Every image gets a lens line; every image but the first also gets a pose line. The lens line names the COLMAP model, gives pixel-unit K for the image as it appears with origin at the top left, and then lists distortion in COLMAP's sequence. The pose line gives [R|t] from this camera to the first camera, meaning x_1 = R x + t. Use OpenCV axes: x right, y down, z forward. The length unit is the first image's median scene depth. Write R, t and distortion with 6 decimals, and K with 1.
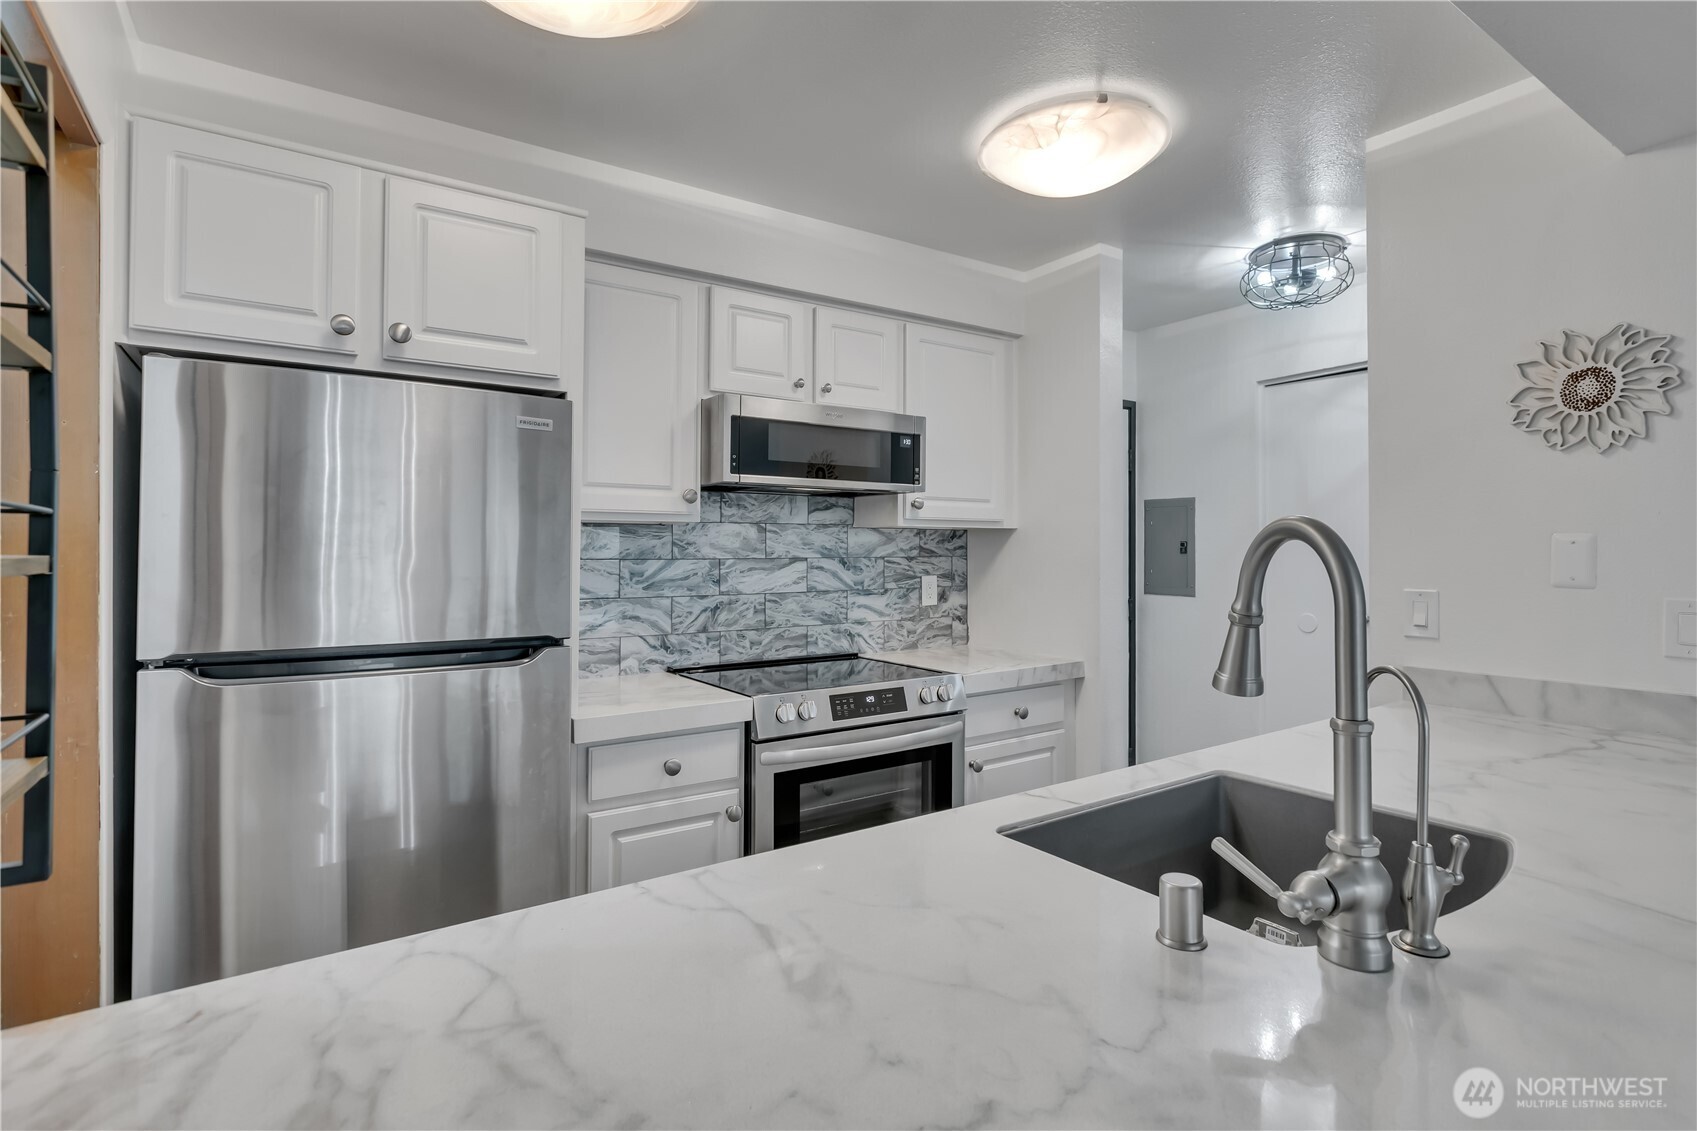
lens RADIAL K [[795.9, 0, 838.7], [0, 795.9, 544.8], [0, 0, 1]] dist [-0.005793, 0.000981]
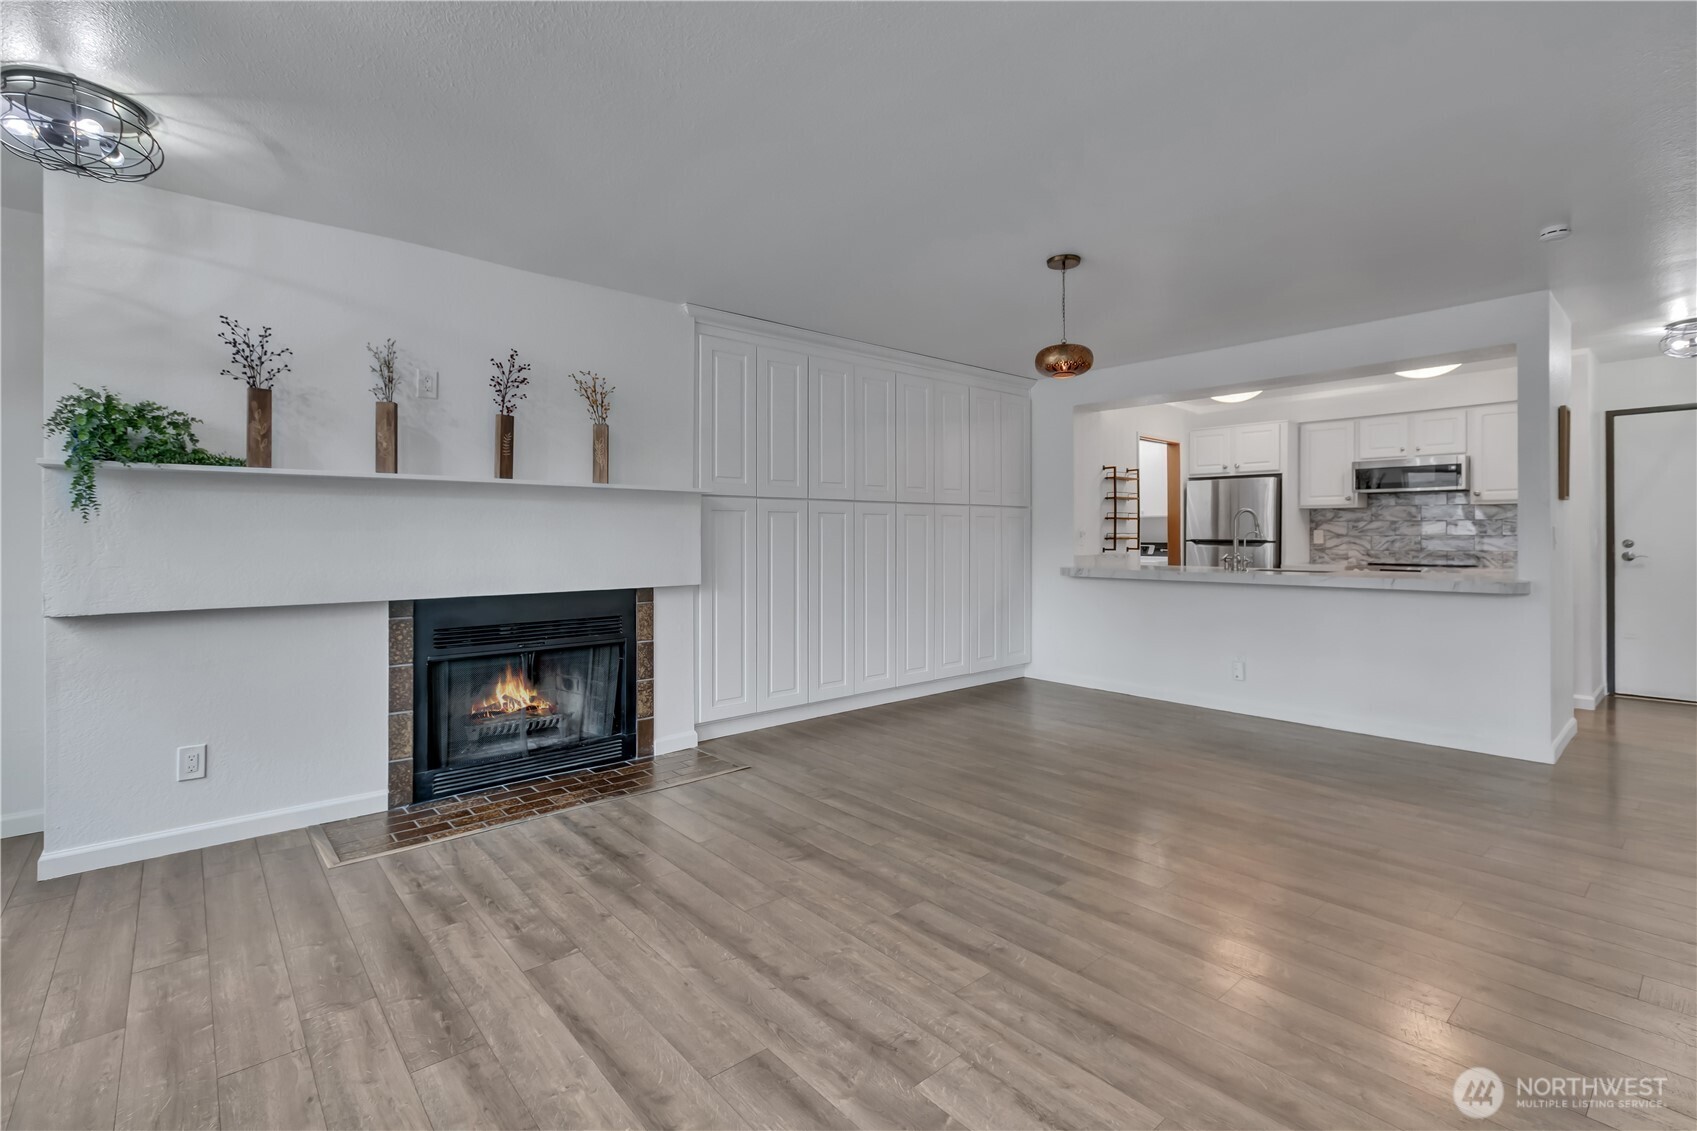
lens RADIAL K [[779.0, 0, 863.1], [0, 779.0, 526.9], [0, 0, 1]] dist [-0.000026, -0.000149]
pose [[0.131140, -0.009999, -0.991313, 1.946571], [0.009354, 0.999917, -0.008848, 0.041296], [0.991320, -0.008113, 0.131223, -0.896452]]
